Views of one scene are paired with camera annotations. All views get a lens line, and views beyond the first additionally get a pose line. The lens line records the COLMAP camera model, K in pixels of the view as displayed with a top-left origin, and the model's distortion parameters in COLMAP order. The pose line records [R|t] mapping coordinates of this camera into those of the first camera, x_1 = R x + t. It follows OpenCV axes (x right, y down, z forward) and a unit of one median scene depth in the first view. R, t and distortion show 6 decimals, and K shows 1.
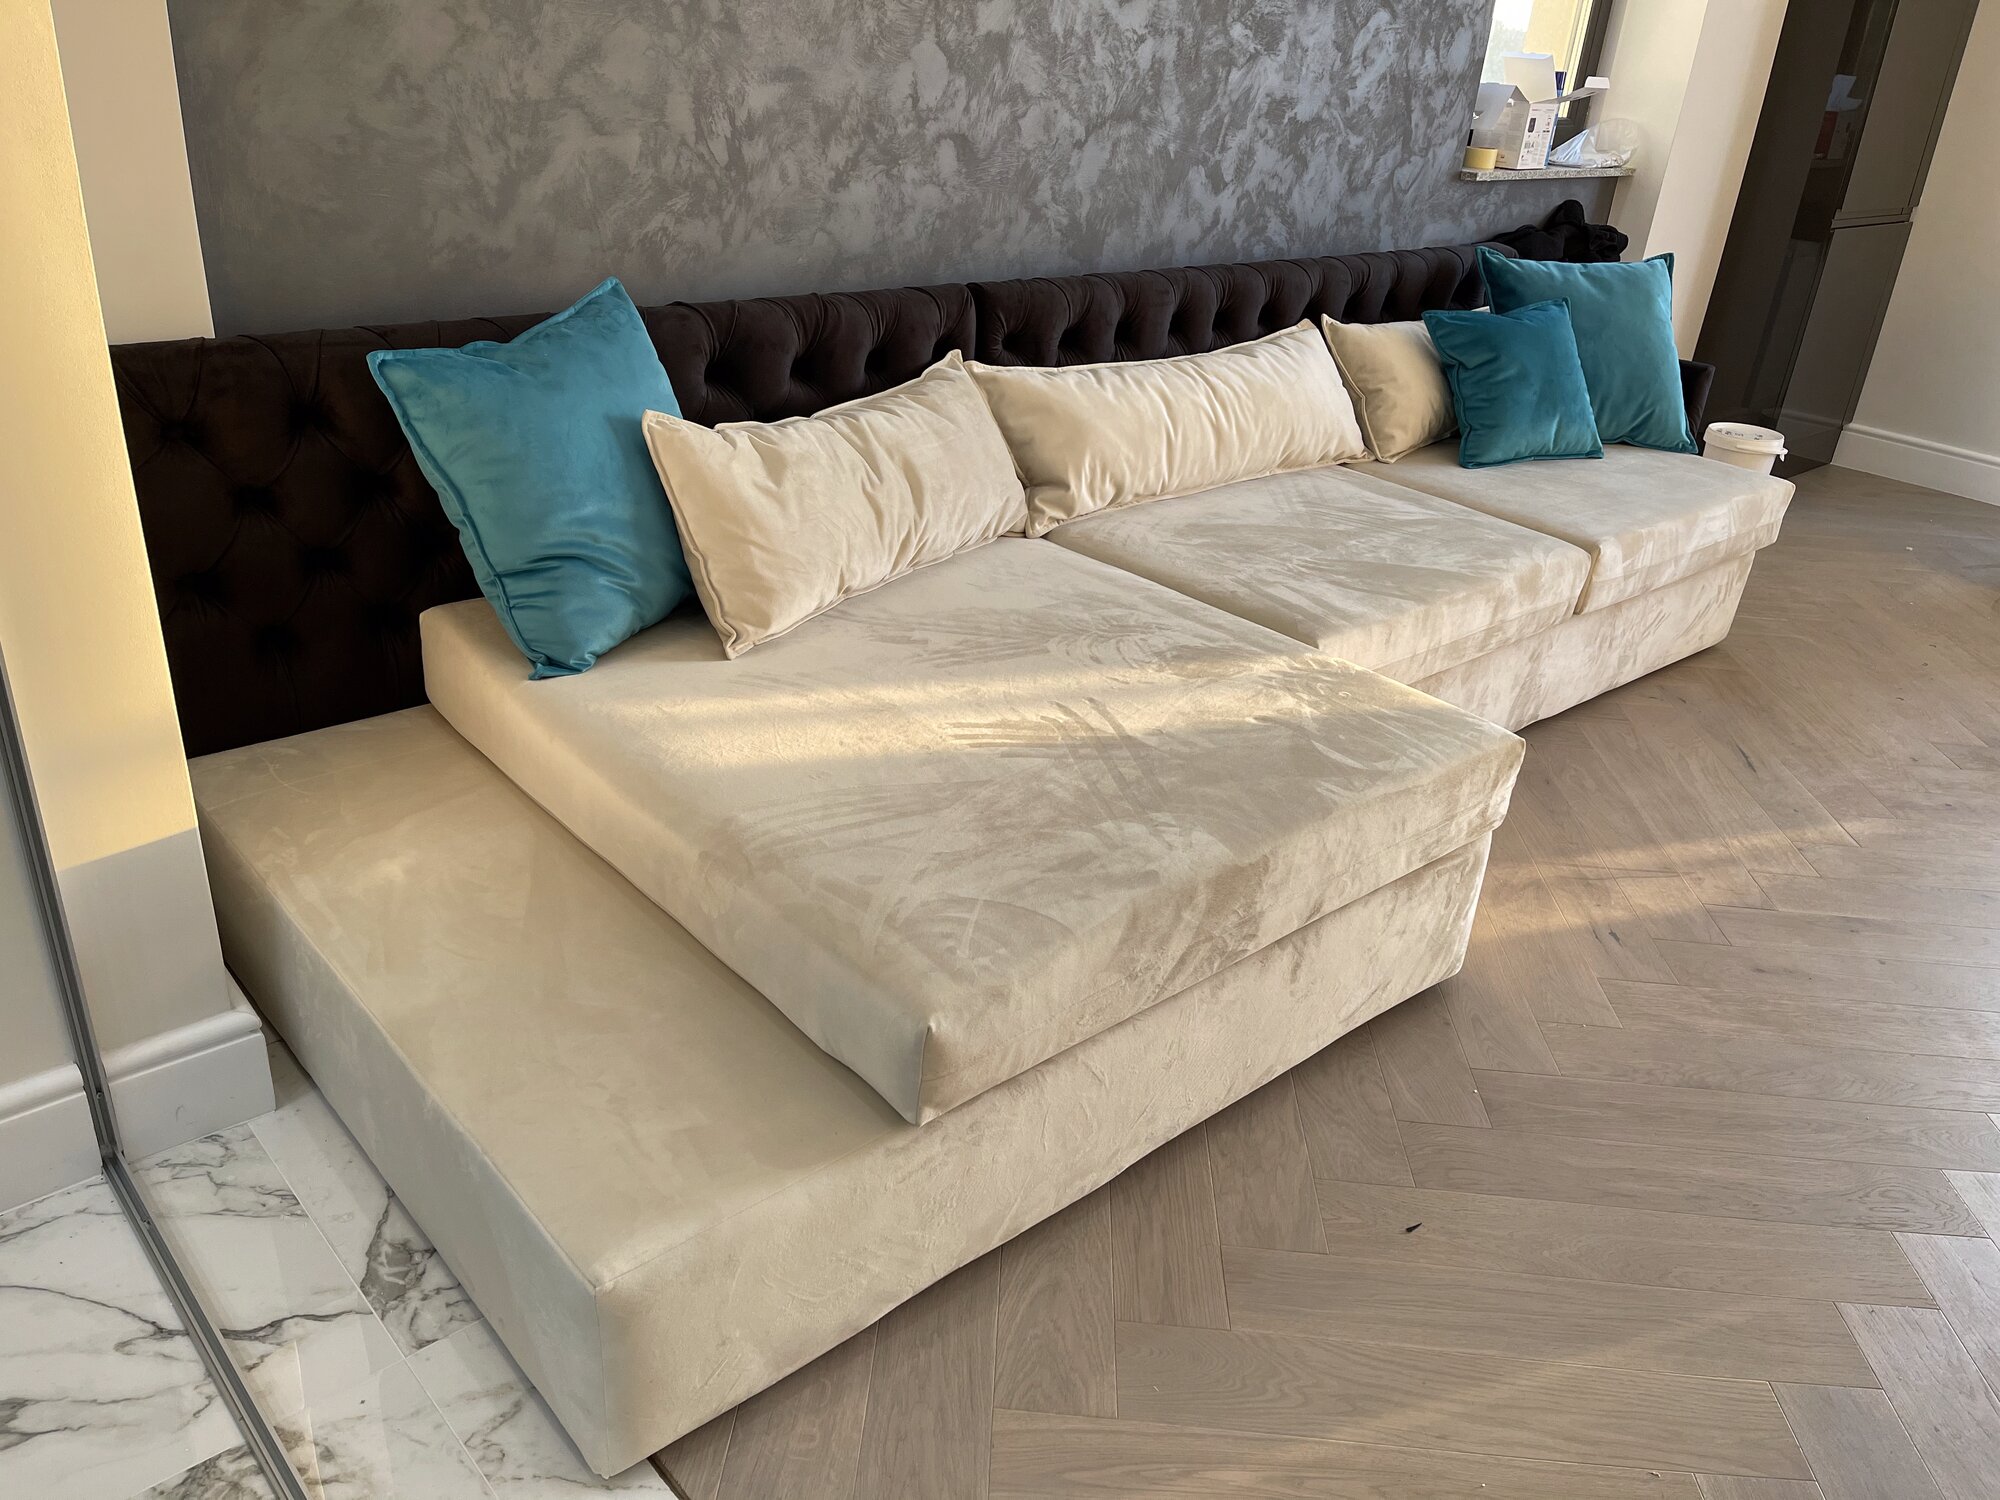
lens RADIAL K [[1512.2, 0, 1000.0], [0, 1512.2, 750.0], [0, 0, 1]] dist [0.090824, -0.130624]
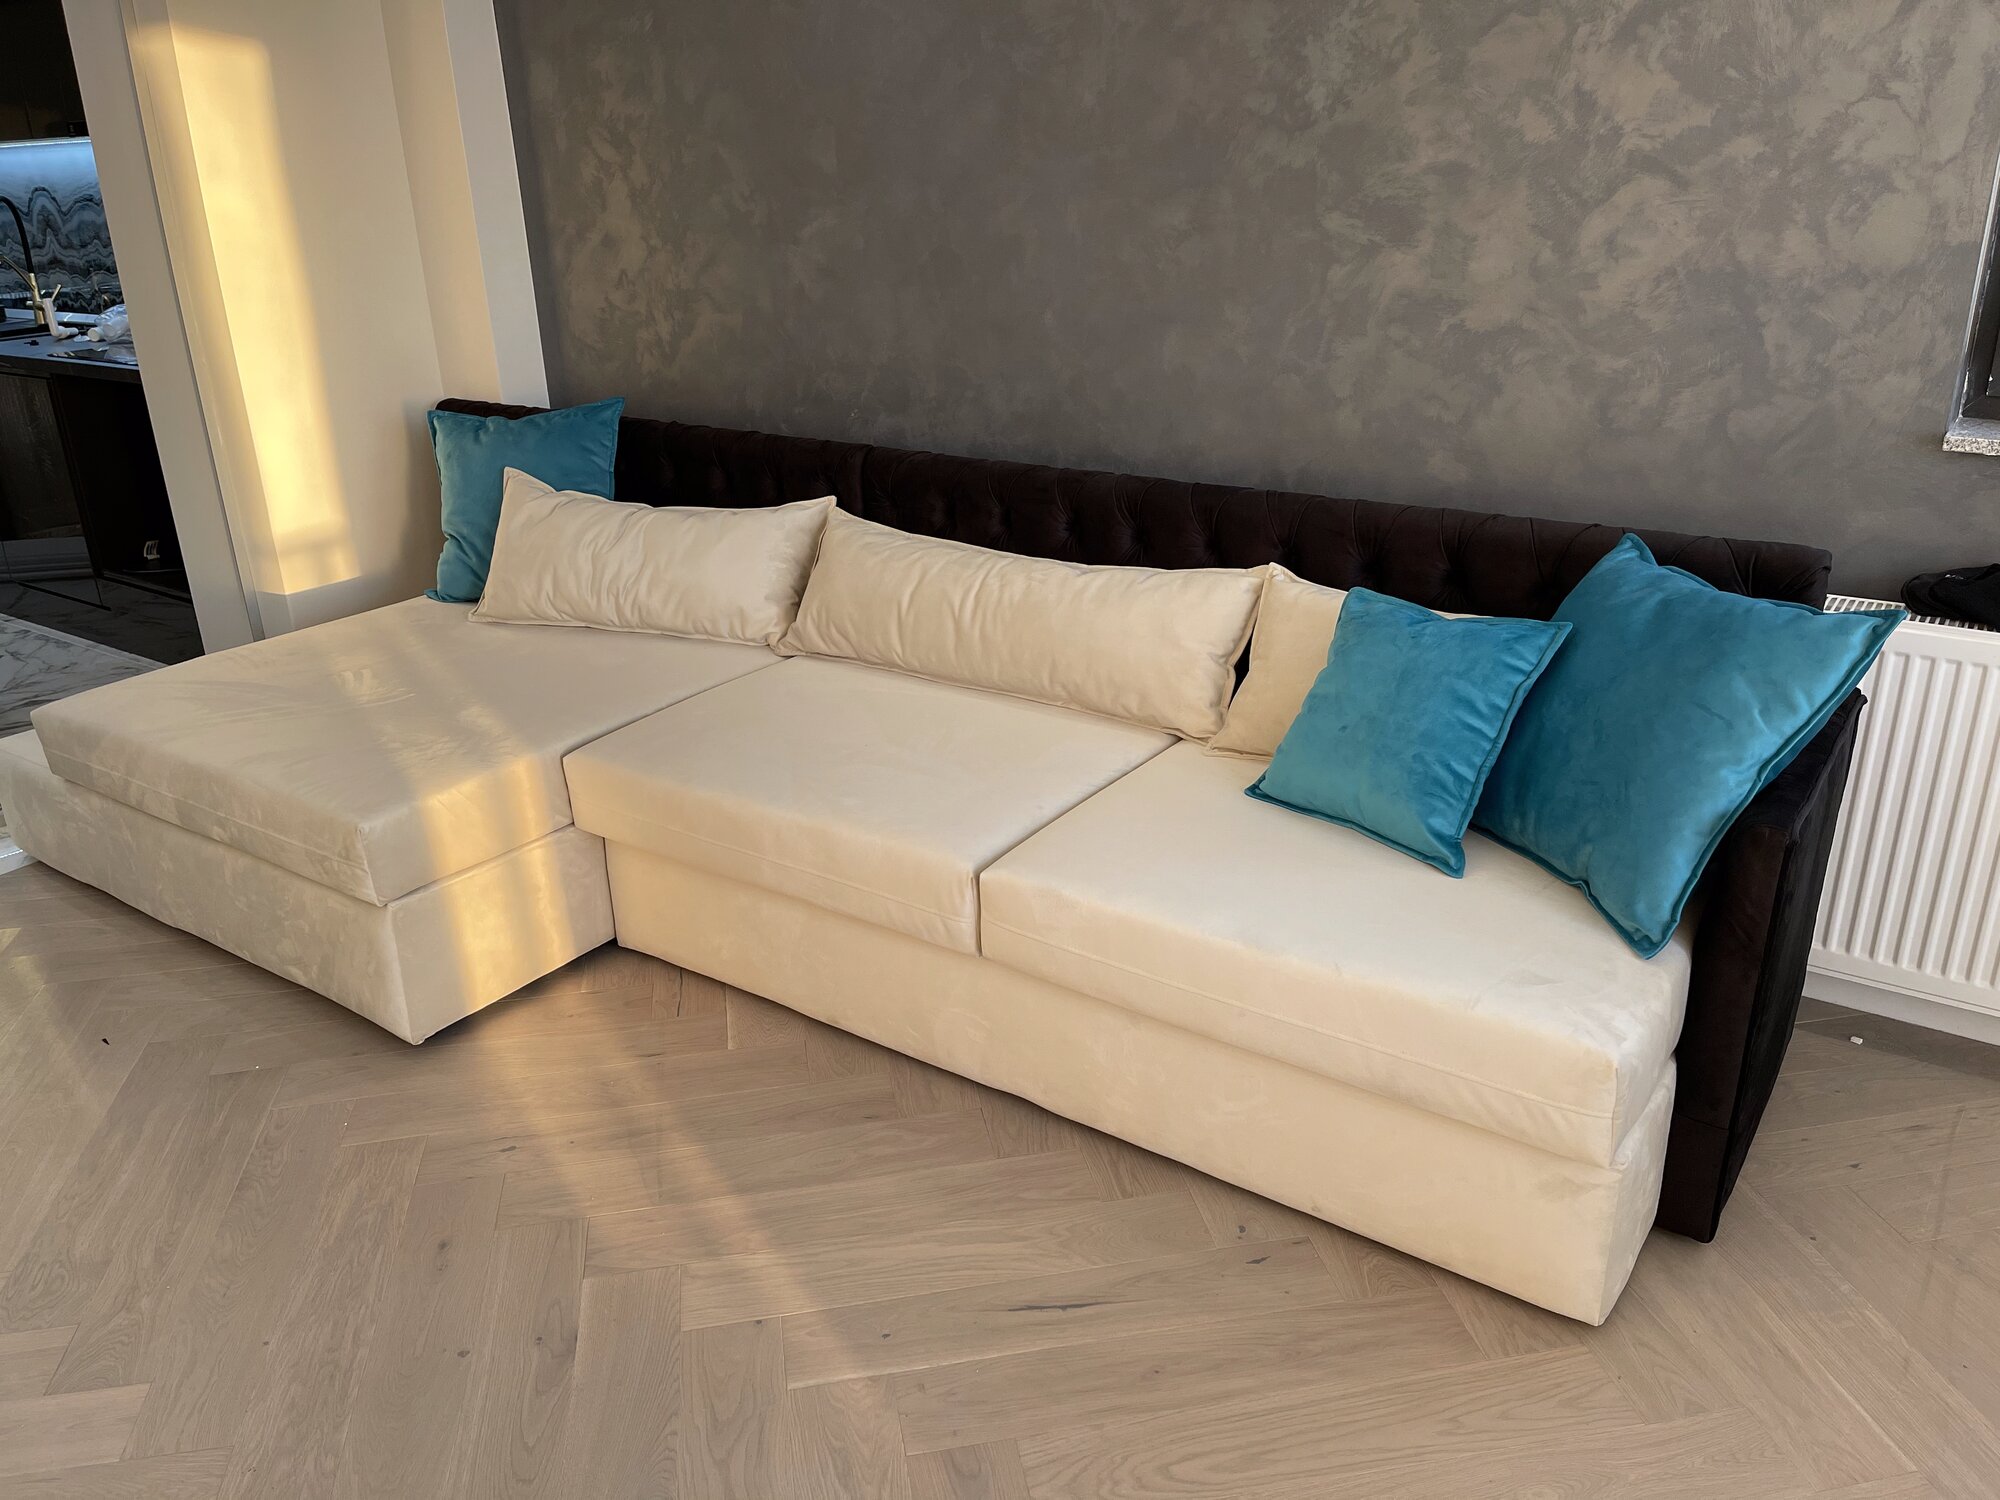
lens RADIAL K [[1511.4, 0, 991.8], [0, 1511.4, 742.0], [0, 0, 1]] dist [0.090890, -0.131711]
pose [[0.214846, 0.285732, -0.933916, 0.942756], [-0.391467, 0.901263, 0.185686, -0.292048], [0.894760, 0.325704, 0.305487, 0.664464]]
